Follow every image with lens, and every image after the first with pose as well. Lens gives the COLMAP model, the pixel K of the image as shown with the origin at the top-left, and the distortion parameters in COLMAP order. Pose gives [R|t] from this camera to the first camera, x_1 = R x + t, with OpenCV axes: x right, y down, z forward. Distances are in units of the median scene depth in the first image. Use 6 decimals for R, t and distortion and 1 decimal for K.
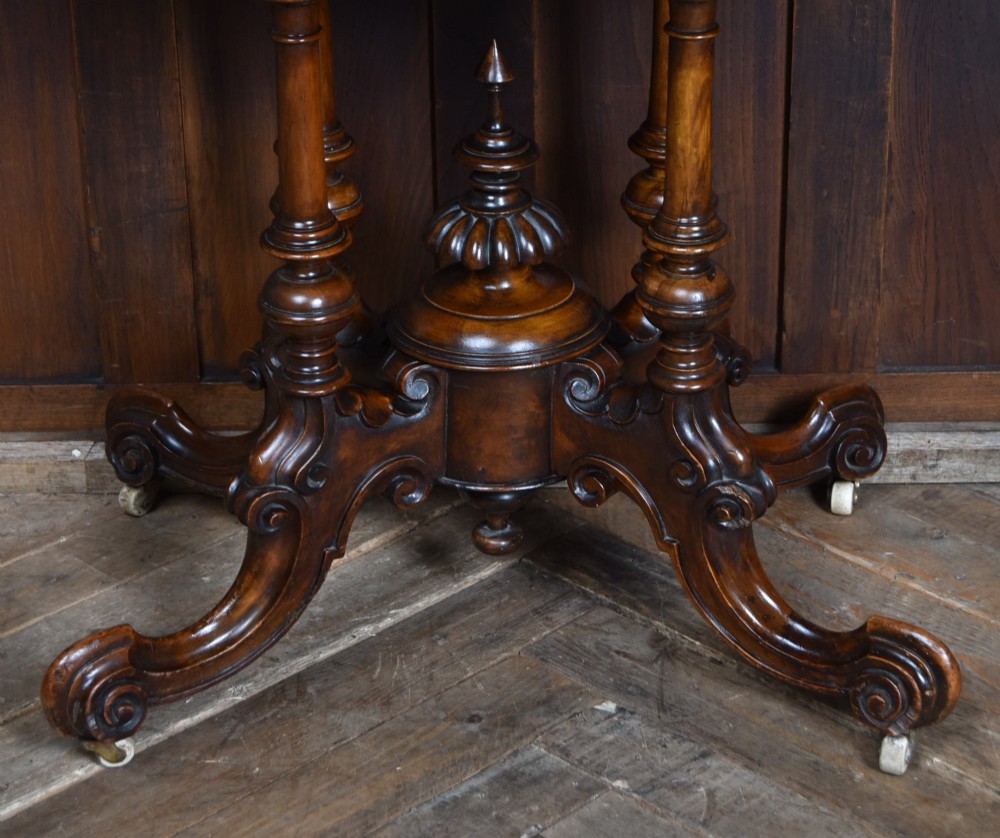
lens RADIAL K [[2785.8, 0, 522.8], [0, 2785.8, 393.0], [0, 0, 1]] dist [0.017877, 0.000000]
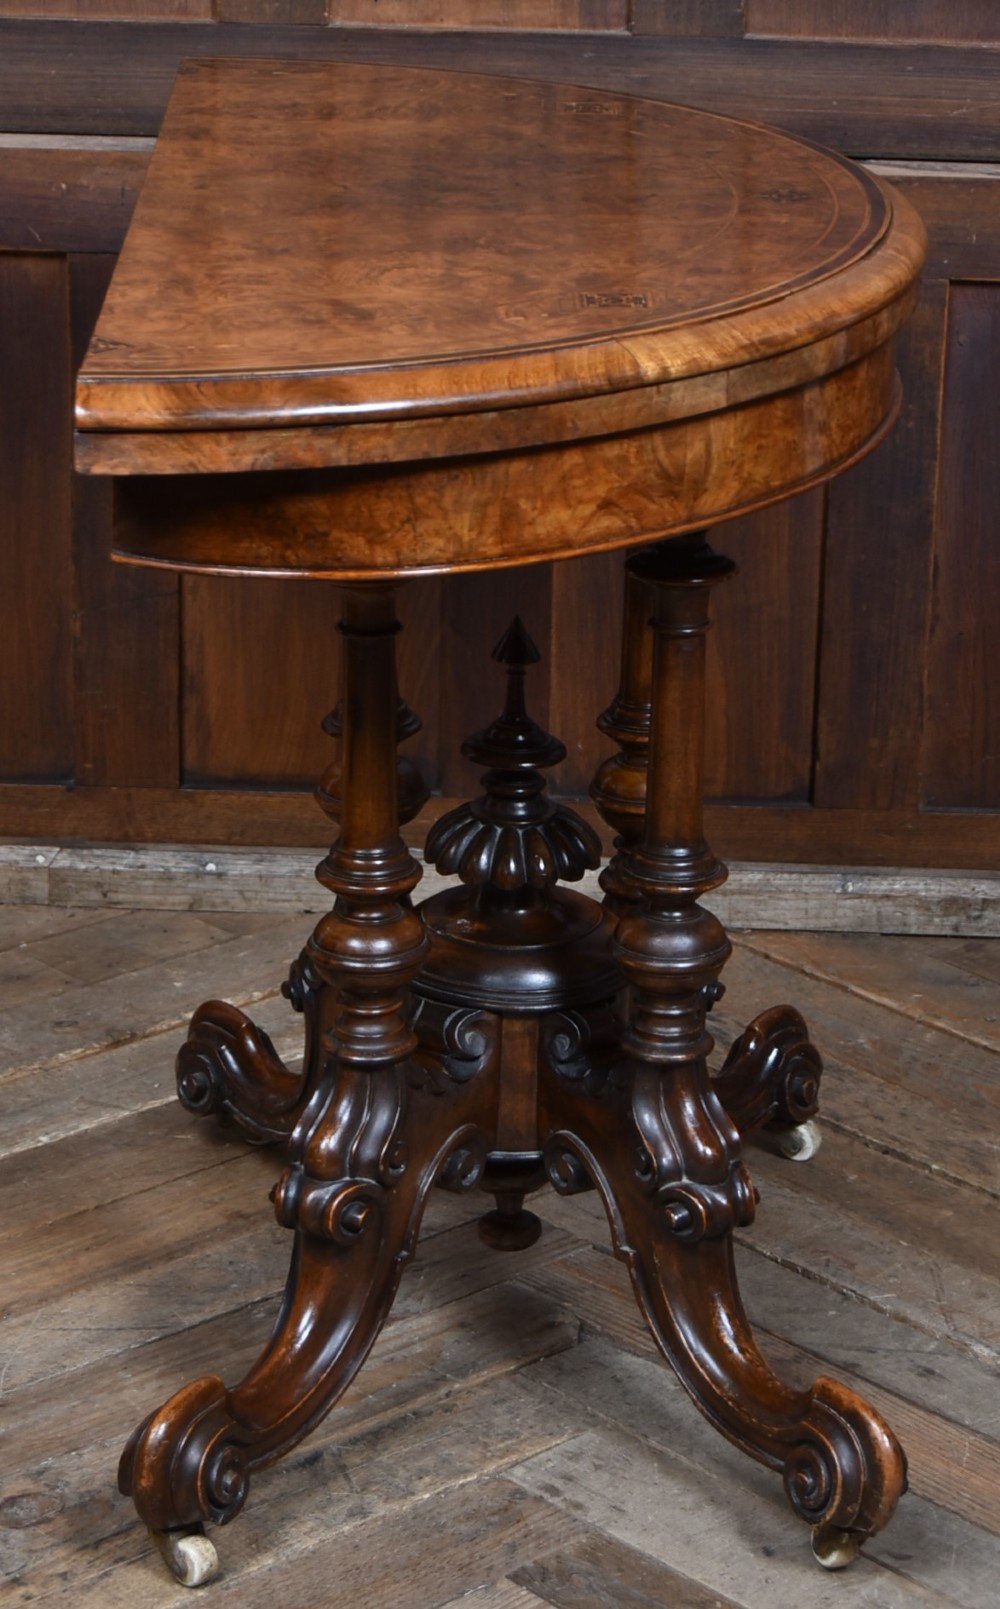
lens RADIAL K [[4690.8, 0, 511.7], [0, 4690.8, 760.3], [0, 0, 1]] dist [0.046182, 0.000000]
pose [[0.998692, 0.044009, -0.026024, 0.037369], [-0.046580, 0.993034, -0.108230, 0.167501], [0.021079, 0.109301, 0.993785, -0.599332]]
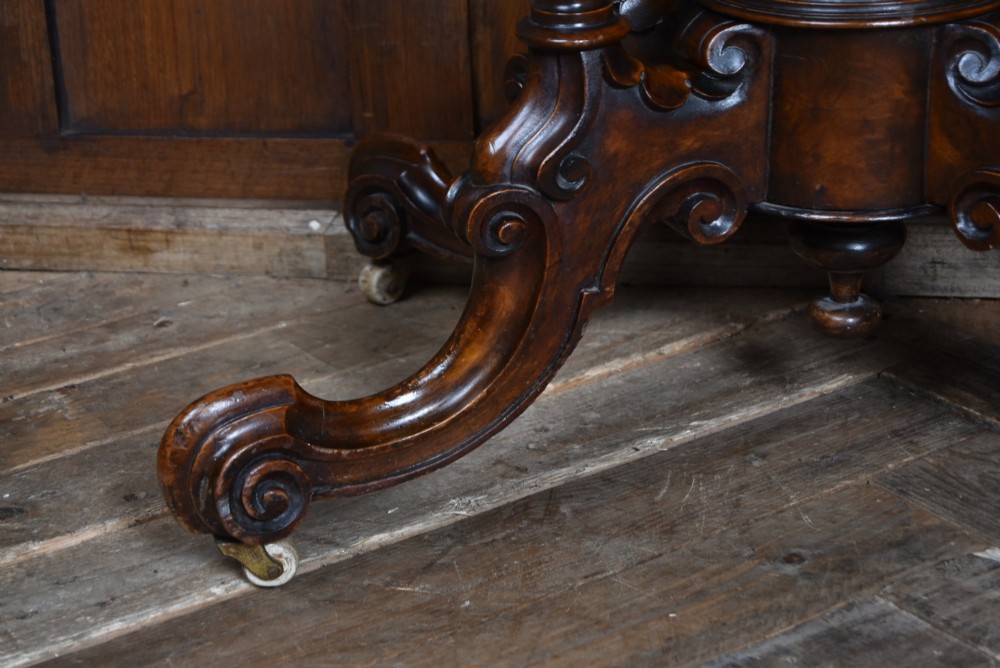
lens RADIAL K [[2259.9, 0, 501.5], [0, 2259.9, 349.2], [0, 0, 1]] dist [0.015860, 0.000000]
pose [[0.981348, 0.043949, -0.187150, 0.013718], [-0.054599, 0.997147, -0.052131, 0.097462], [0.184325, 0.061377, 0.980947, 0.435441]]
